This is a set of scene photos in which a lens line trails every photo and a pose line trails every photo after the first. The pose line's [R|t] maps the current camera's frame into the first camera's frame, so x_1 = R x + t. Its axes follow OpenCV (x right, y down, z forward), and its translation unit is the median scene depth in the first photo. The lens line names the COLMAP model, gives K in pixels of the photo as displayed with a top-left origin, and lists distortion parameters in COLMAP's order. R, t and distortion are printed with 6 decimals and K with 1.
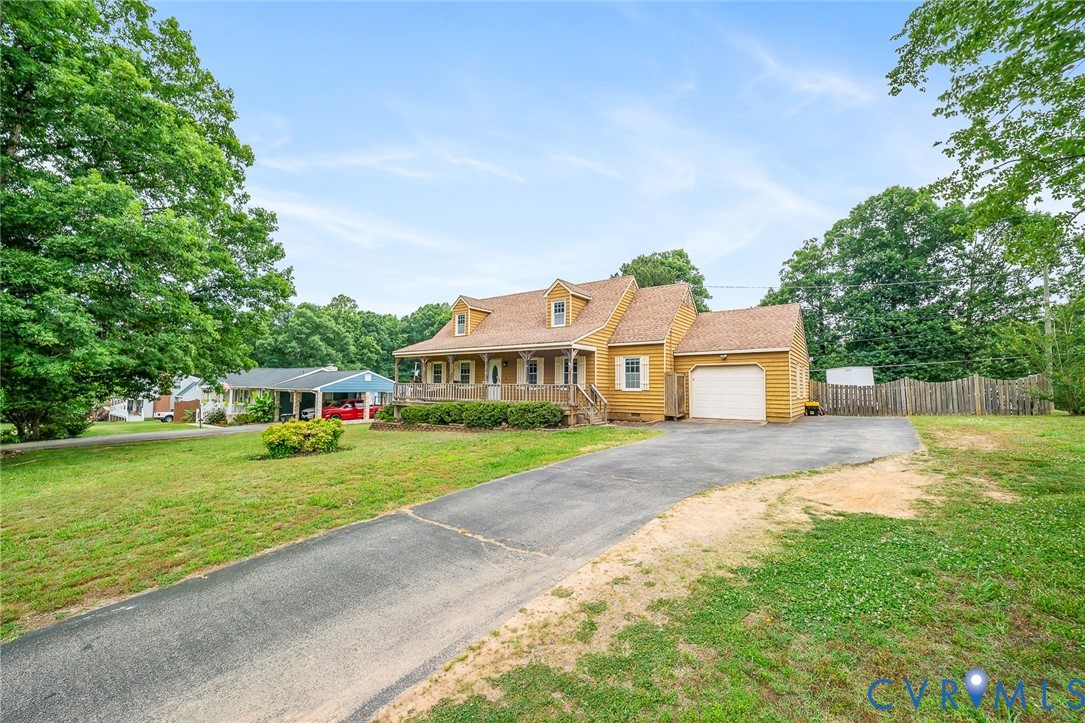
lens RADIAL K [[380.9, 0, 543.2], [0, 380.9, 388.0], [0, 0, 1]] dist [-0.000034, -0.000009]
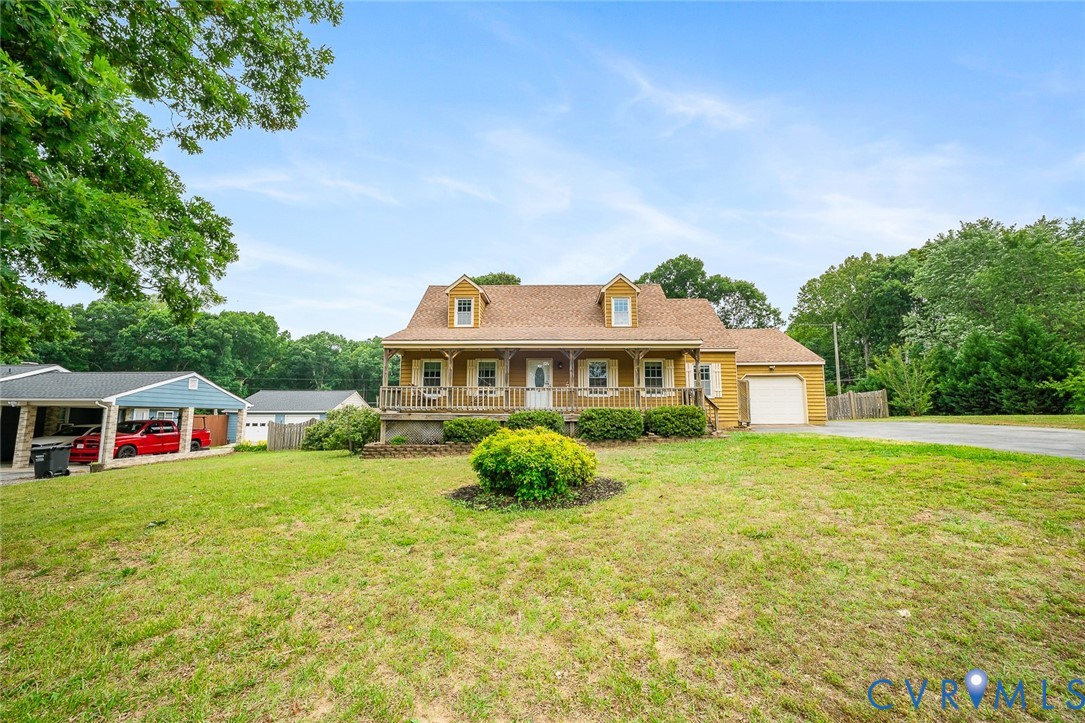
lens RADIAL K [[442.3, 0, 542.5], [0, 442.3, 361.5], [0, 0, 1]] dist [-0.001010, -0.000105]
pose [[0.851131, 0.056390, 0.521916, -0.628505], [0.001892, 0.993878, -0.110469, 0.033334], [-0.524950, 0.095011, 0.845814, 0.218328]]
